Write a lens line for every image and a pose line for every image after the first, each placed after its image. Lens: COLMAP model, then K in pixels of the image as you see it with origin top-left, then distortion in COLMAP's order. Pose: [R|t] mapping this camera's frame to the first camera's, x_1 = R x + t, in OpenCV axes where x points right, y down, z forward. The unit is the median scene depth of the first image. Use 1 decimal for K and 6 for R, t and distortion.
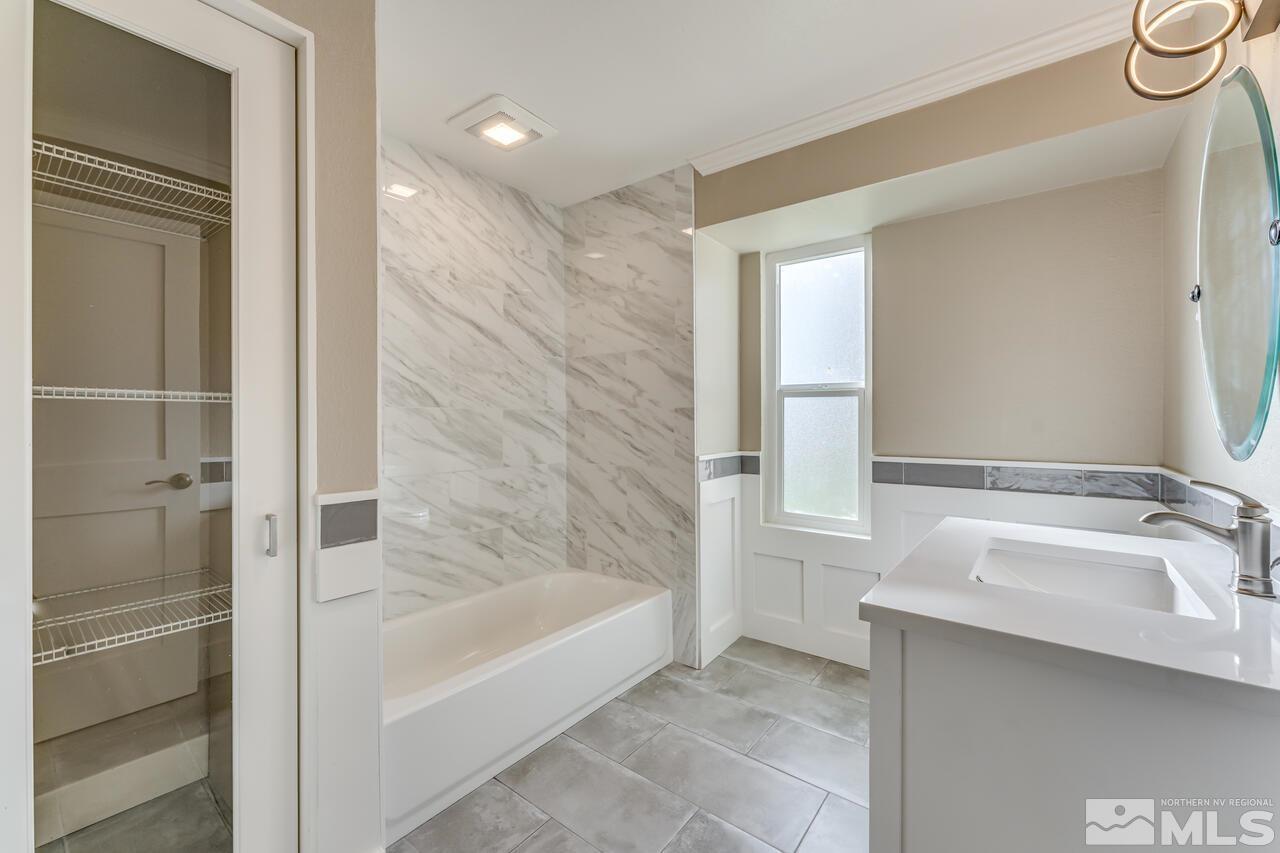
lens RADIAL K [[519.5, 0, 632.1], [0, 519.5, 416.3], [0, 0, 1]] dist [0.012466, -0.000055]
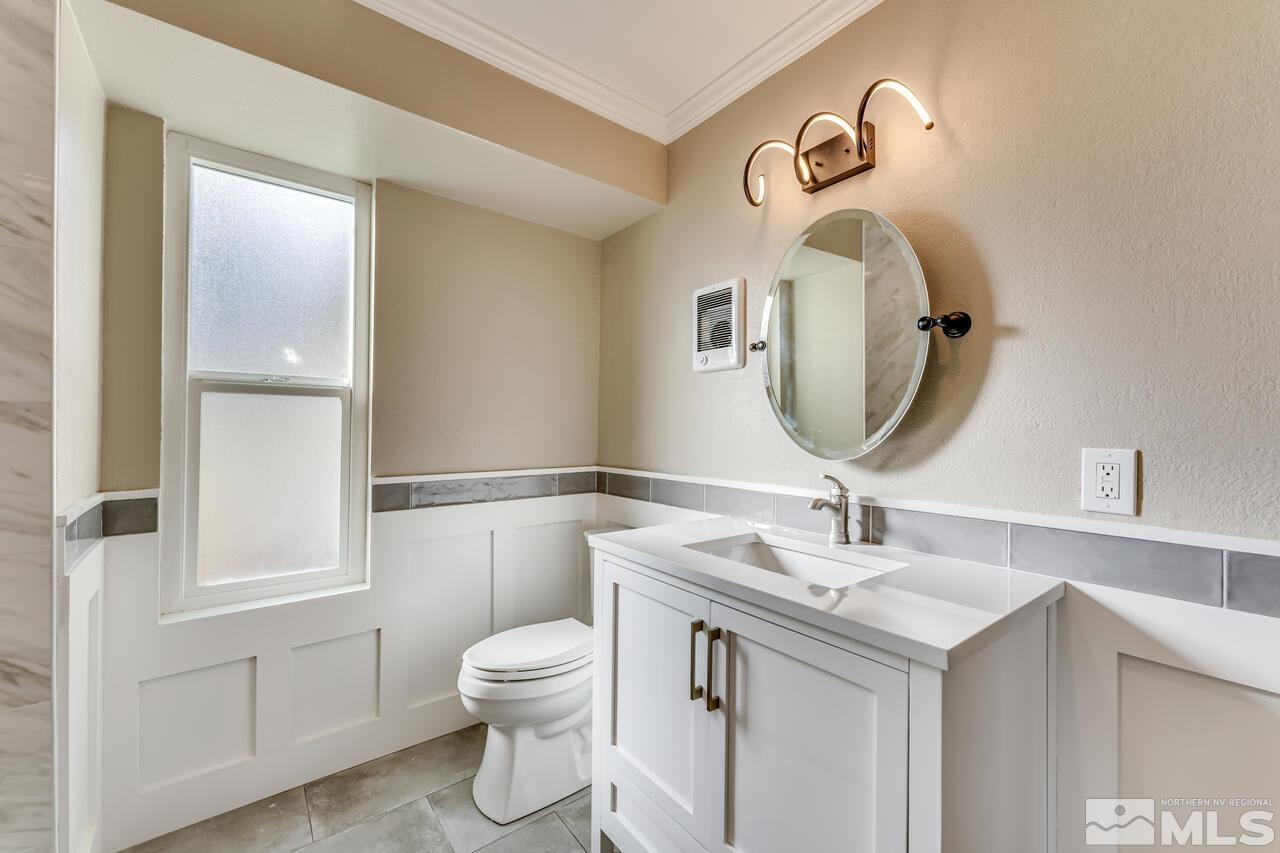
lens RADIAL K [[518.0, 0, 634.2], [0, 518.0, 425.6], [0, 0, 1]] dist [0.000190, -0.000123]
pose [[0.240853, 0.004973, 0.970549, -0.279955], [-0.013025, 0.999913, -0.001891, -0.005535], [-0.970474, -0.012186, 0.240897, 0.697574]]
